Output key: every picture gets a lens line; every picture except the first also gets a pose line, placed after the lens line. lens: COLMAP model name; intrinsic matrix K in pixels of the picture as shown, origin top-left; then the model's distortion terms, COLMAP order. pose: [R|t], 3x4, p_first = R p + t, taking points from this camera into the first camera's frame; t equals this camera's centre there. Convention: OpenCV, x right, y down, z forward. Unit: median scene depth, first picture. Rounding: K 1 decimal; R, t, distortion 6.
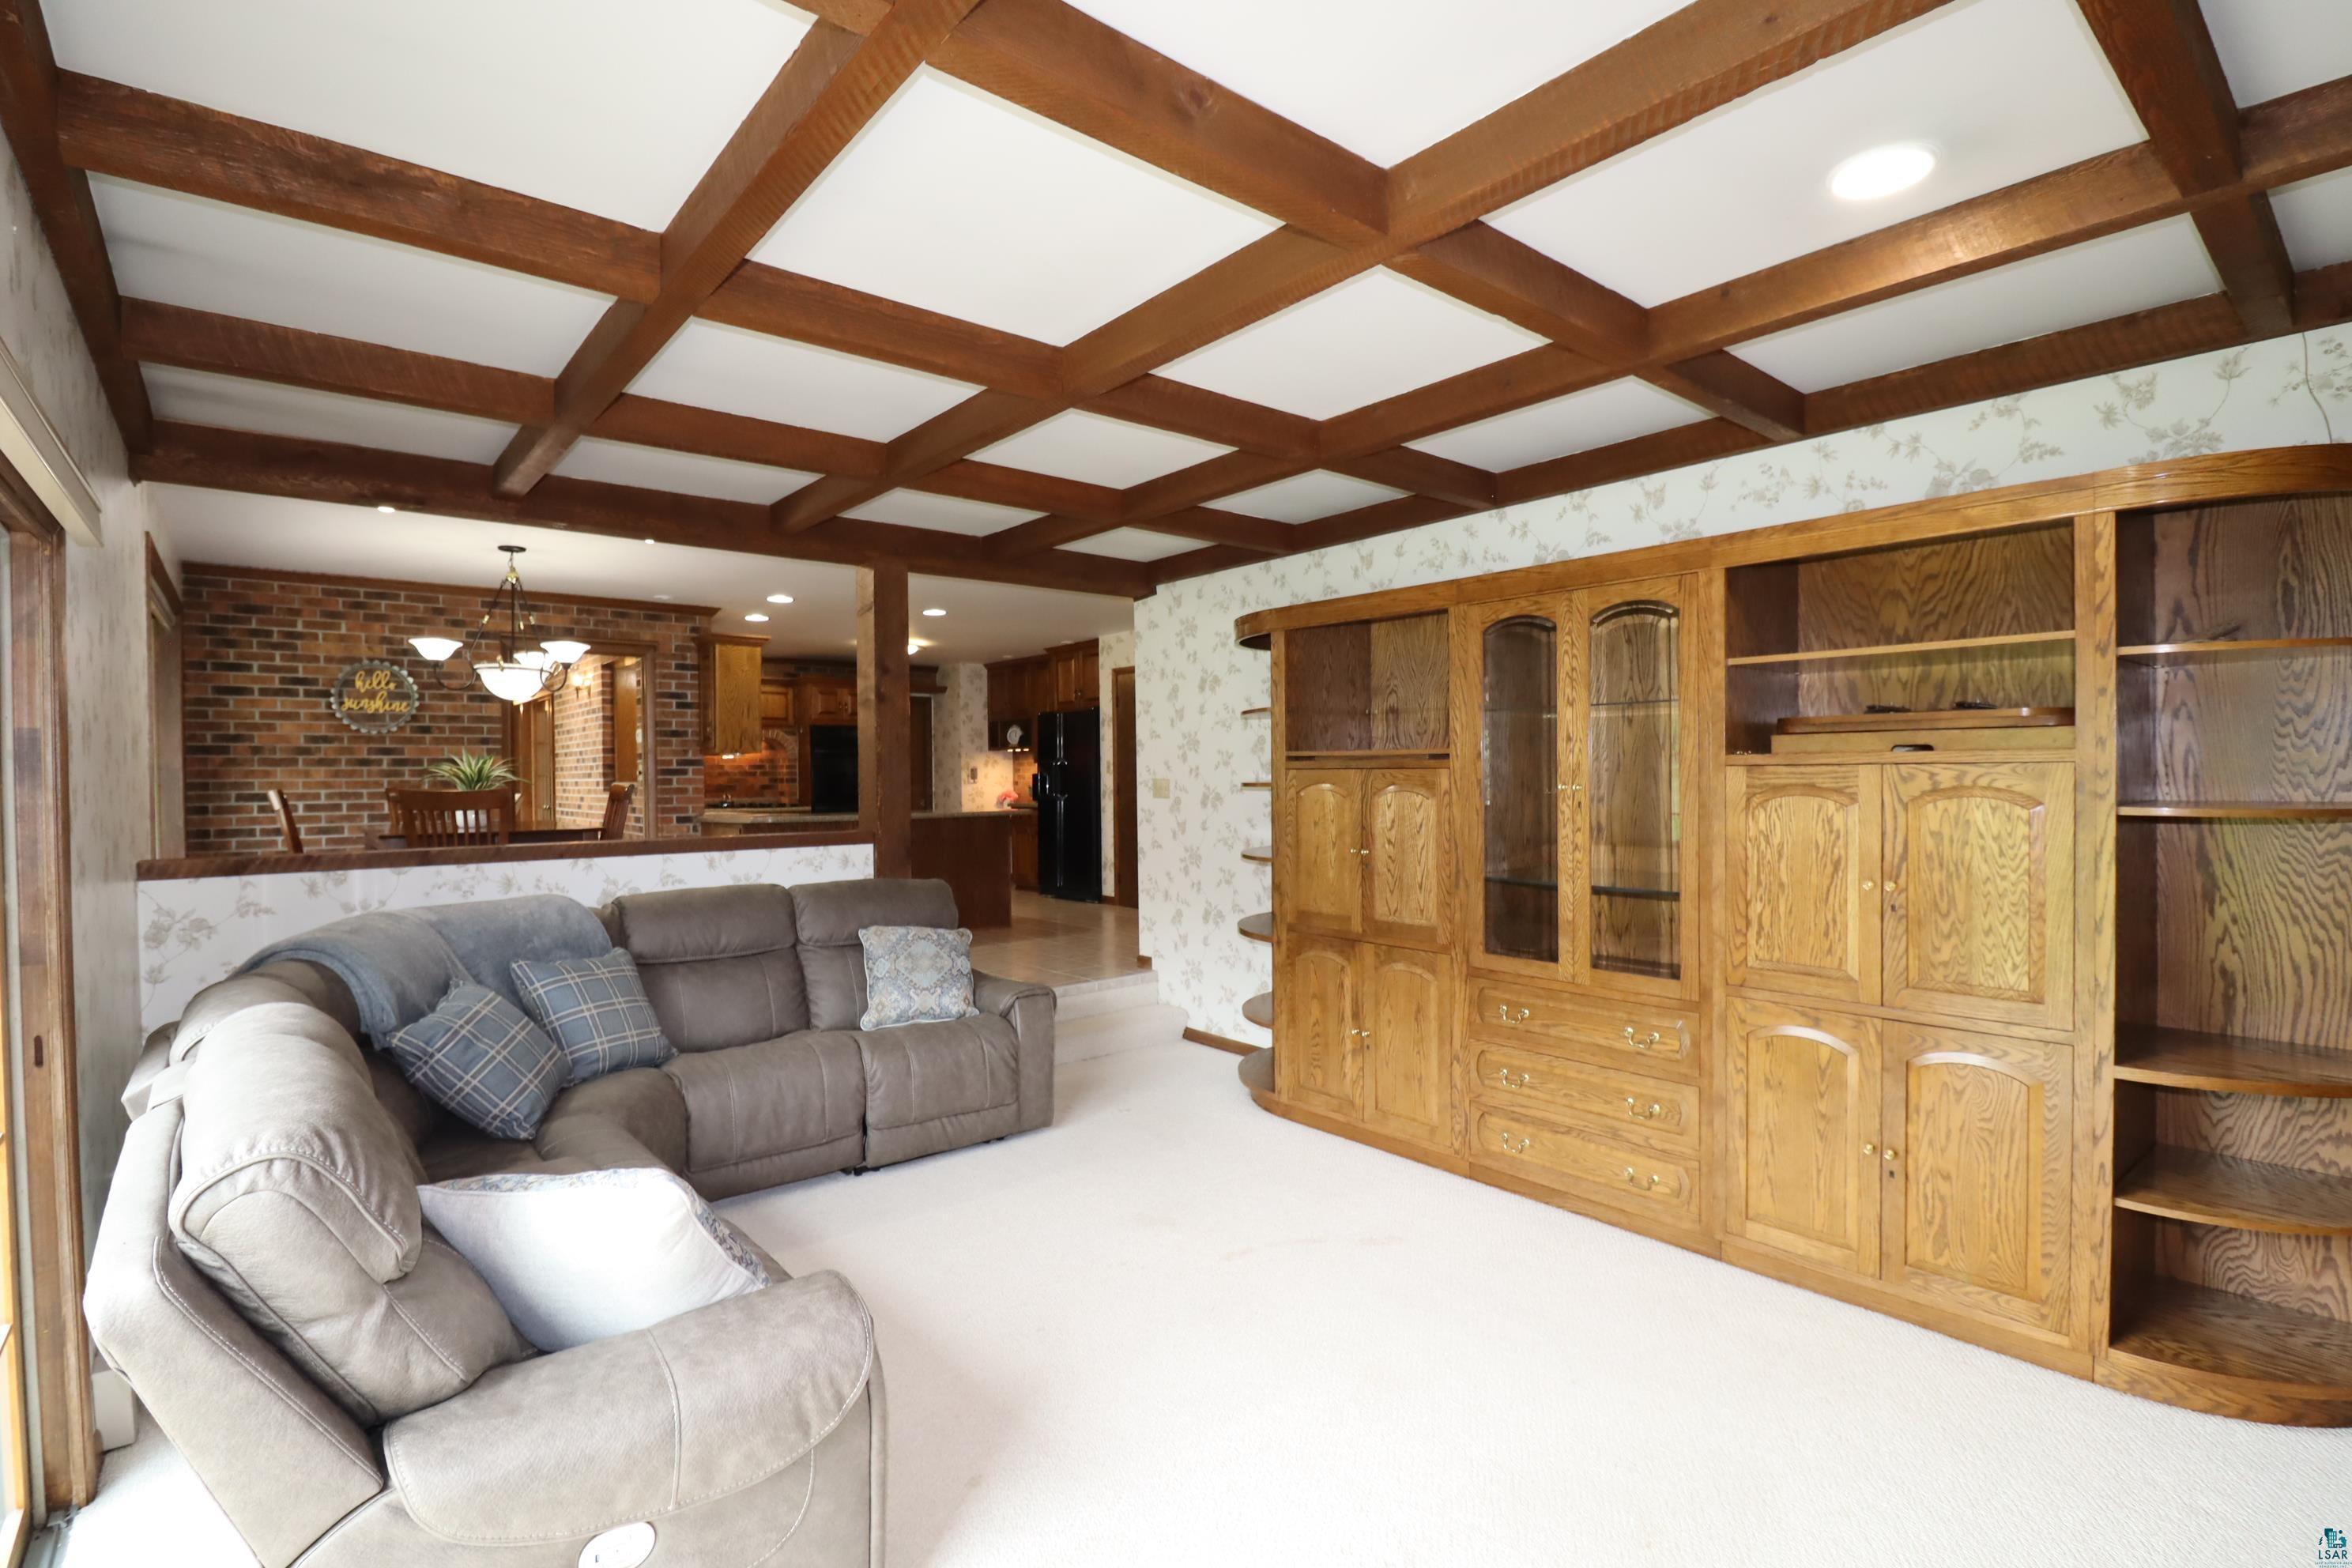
lens RADIAL K [[1098.7, 0, 1173.8], [0, 1098.7, 783.7], [0, 0, 1]] dist [-0.003858, -0.008534]
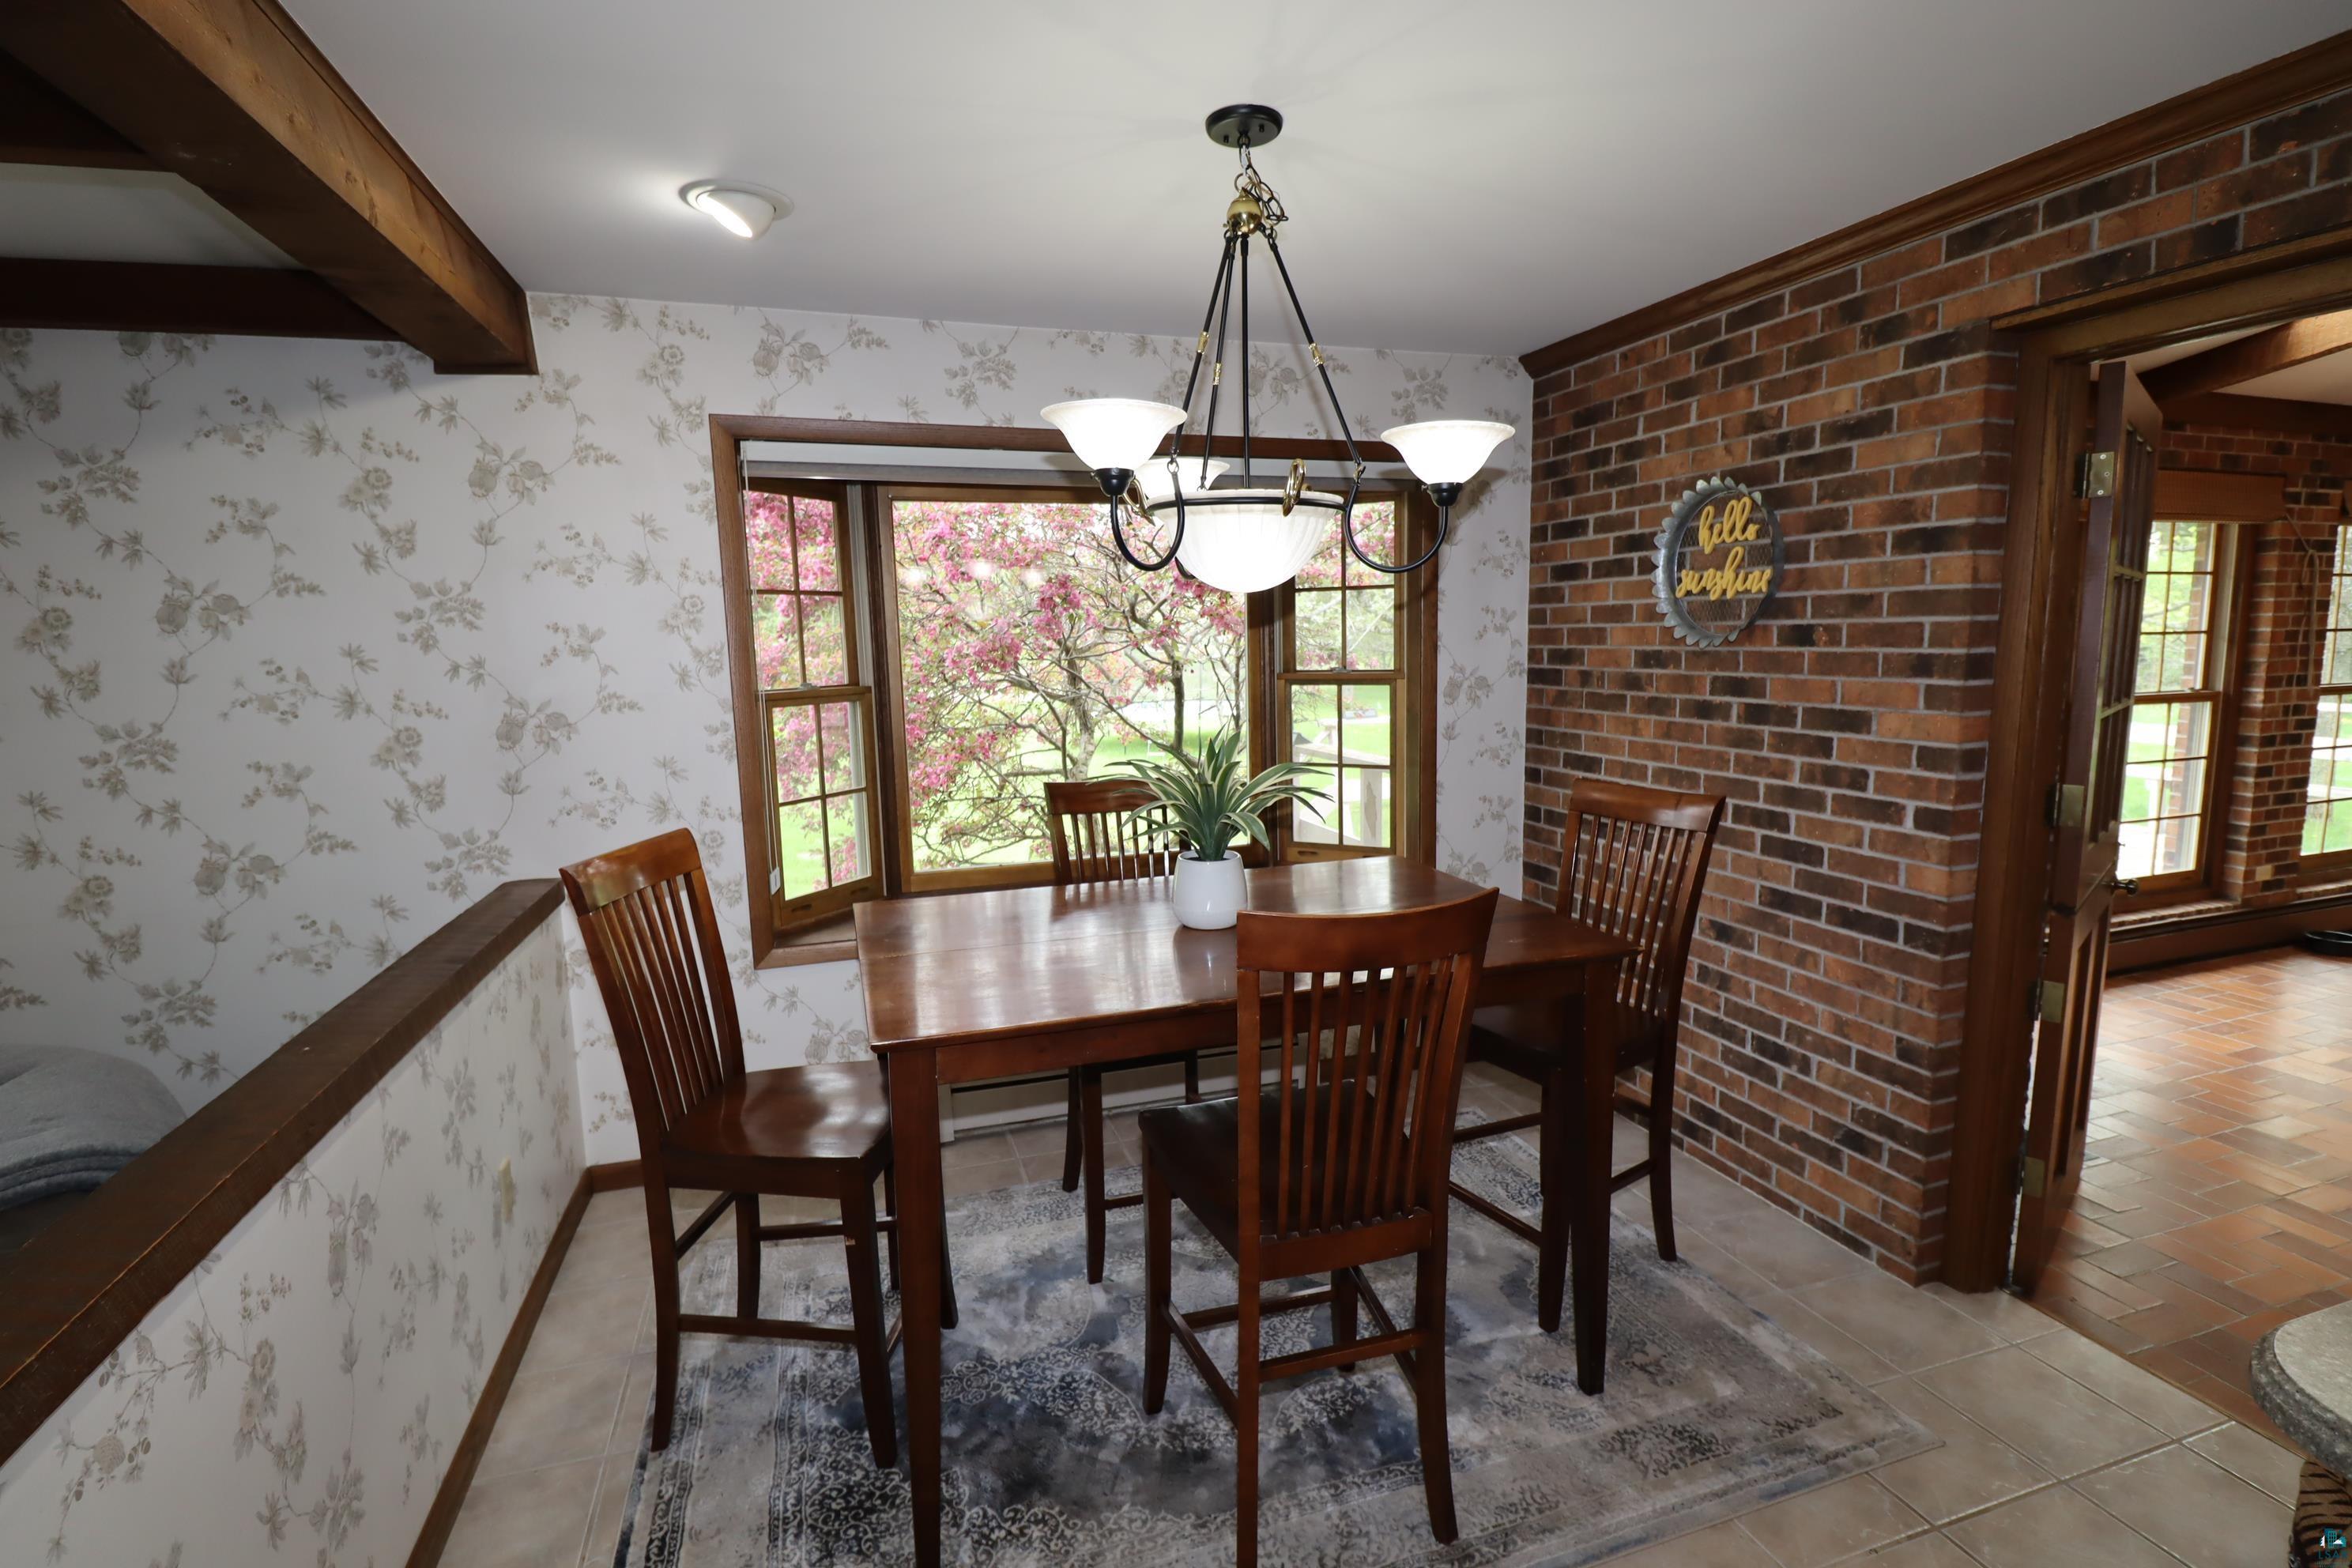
lens RADIAL K [[1098.7, 0, 1185.8], [0, 1098.7, 784.4], [0, 0, 1]] dist [-0.003858, -0.008534]
pose [[-0.368171, 0.140976, -0.919008, -0.239951], [0.012685, 0.989108, 0.146647, -0.059541], [0.929672, 0.042334, -0.365949, 0.982138]]
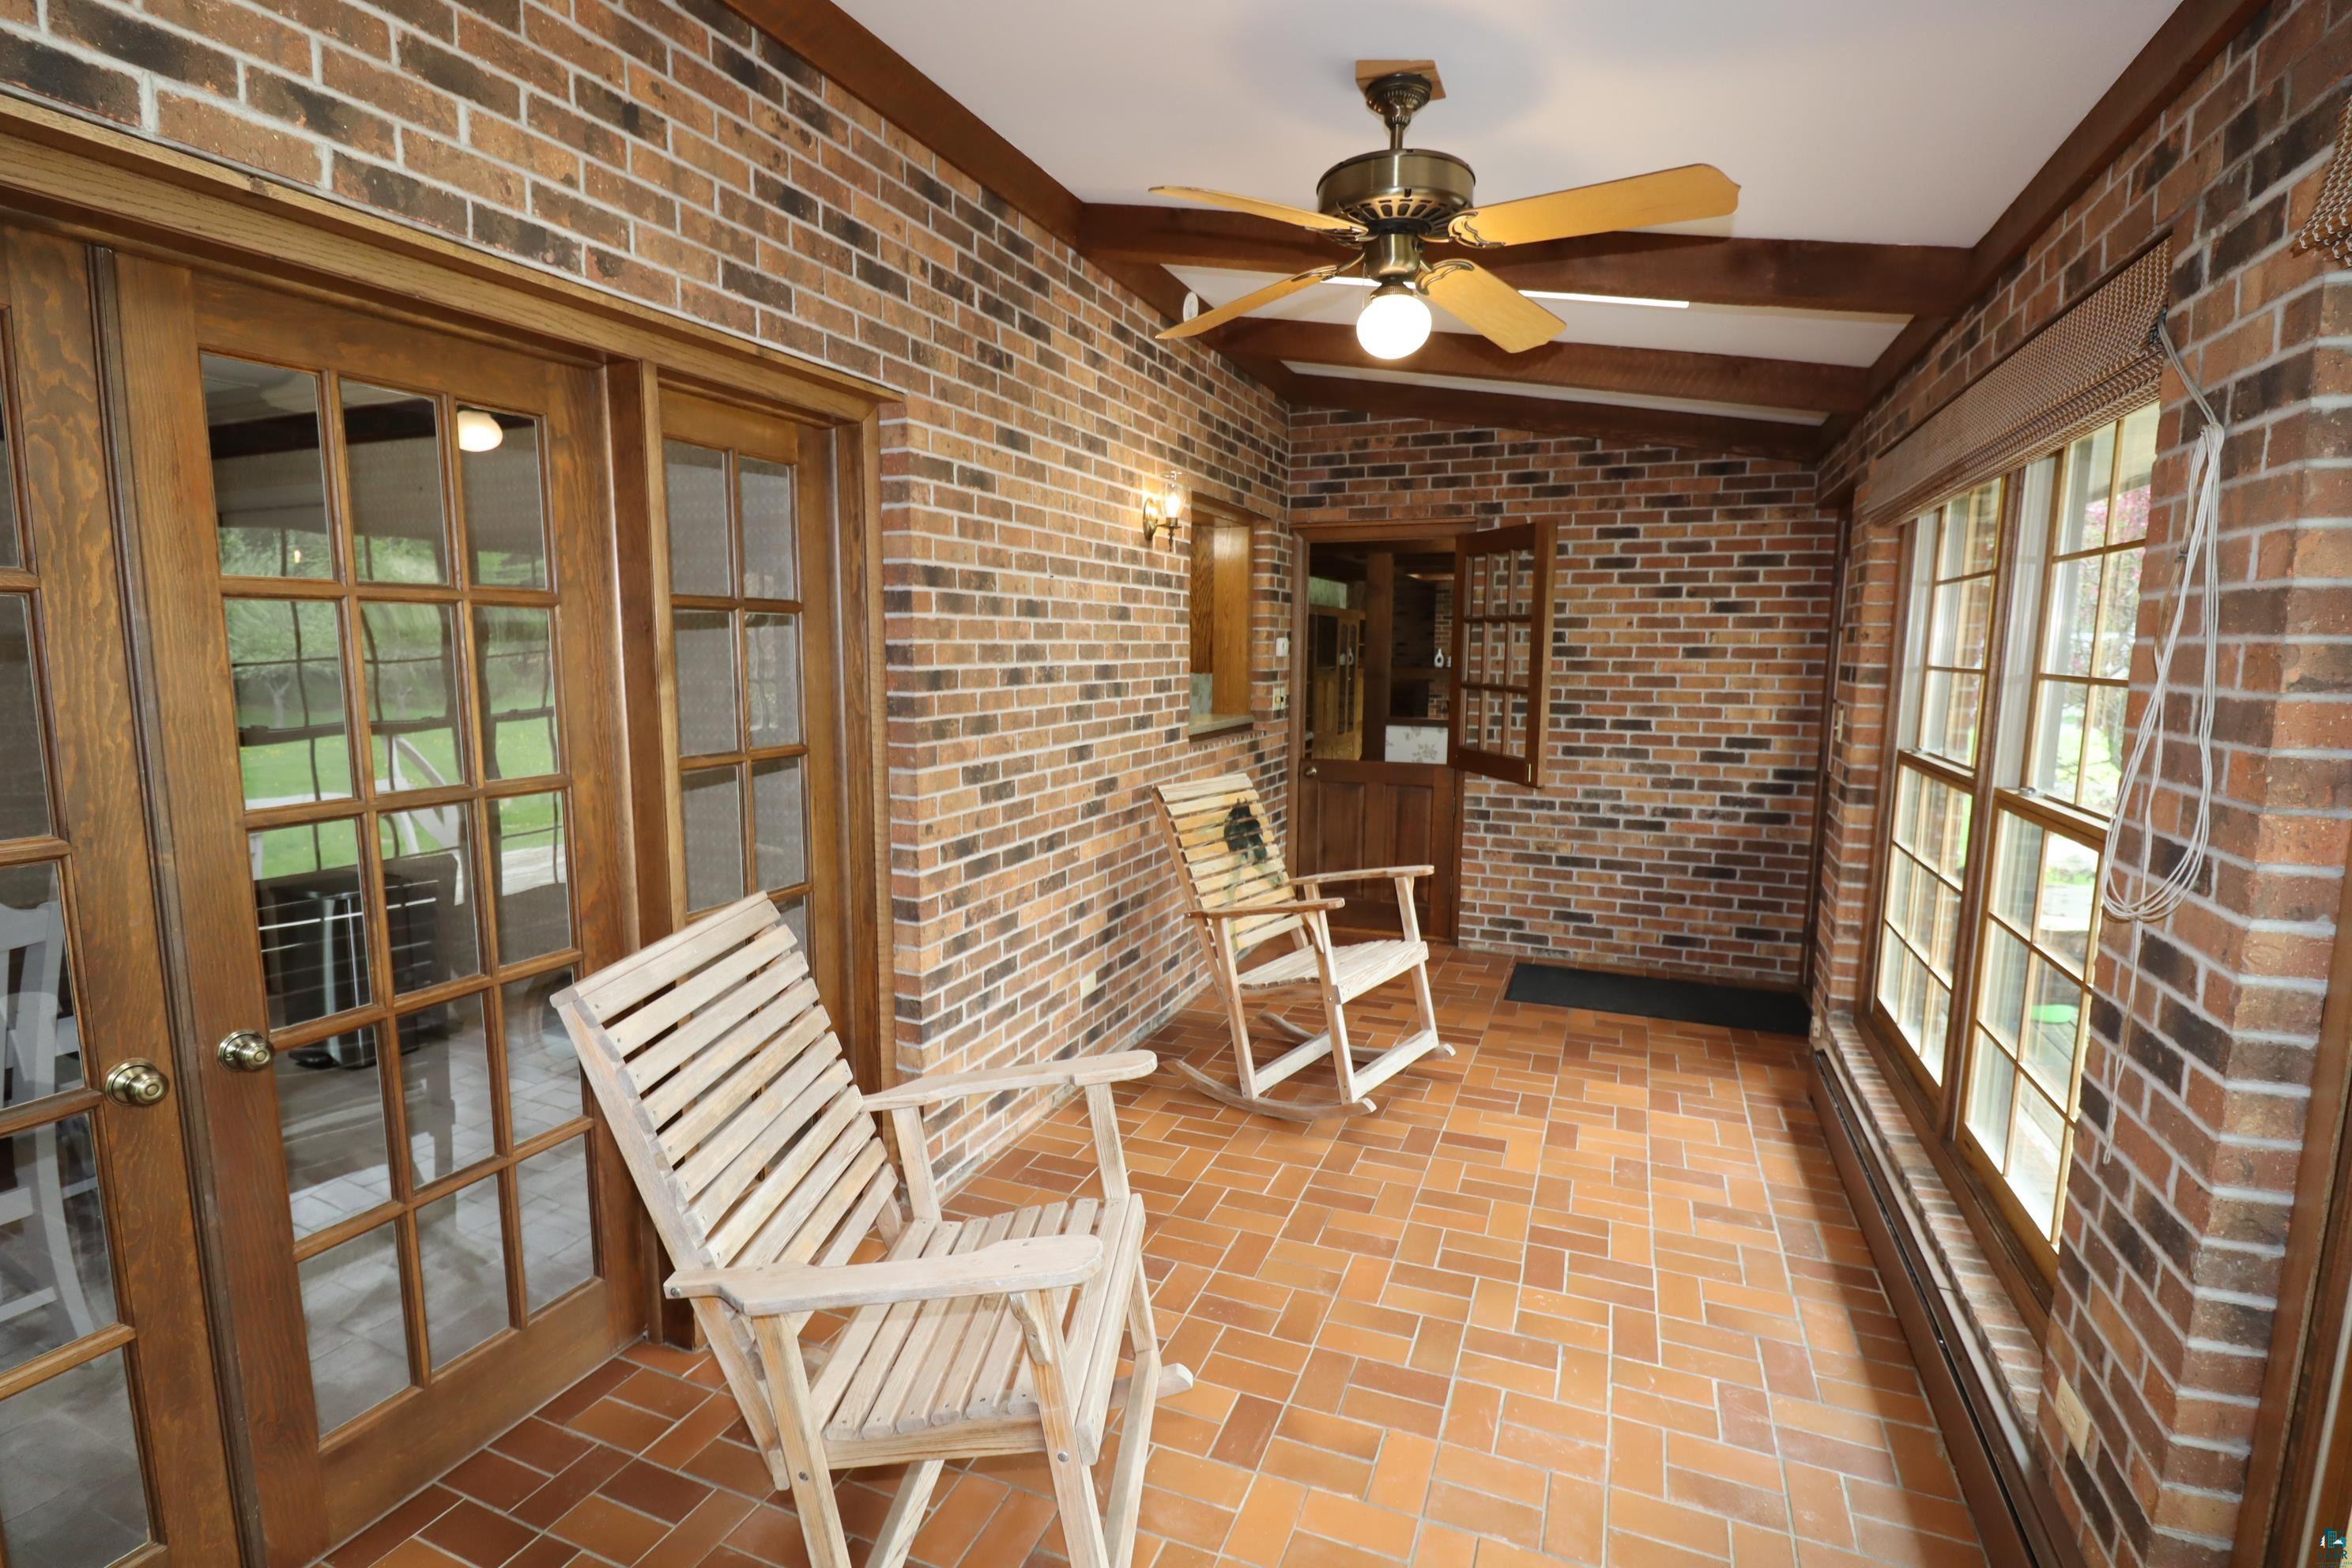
lens RADIAL K [[1098.7, 0, 1176.1], [0, 1098.7, 787.0], [0, 0, 1]] dist [-0.003858, -0.008534]
pose [[-0.465758, -0.112380, 0.877747, -1.337564], [0.004665, 0.991578, 0.129429, -0.056314], [-0.884900, 0.064377, -0.461311, 1.715777]]
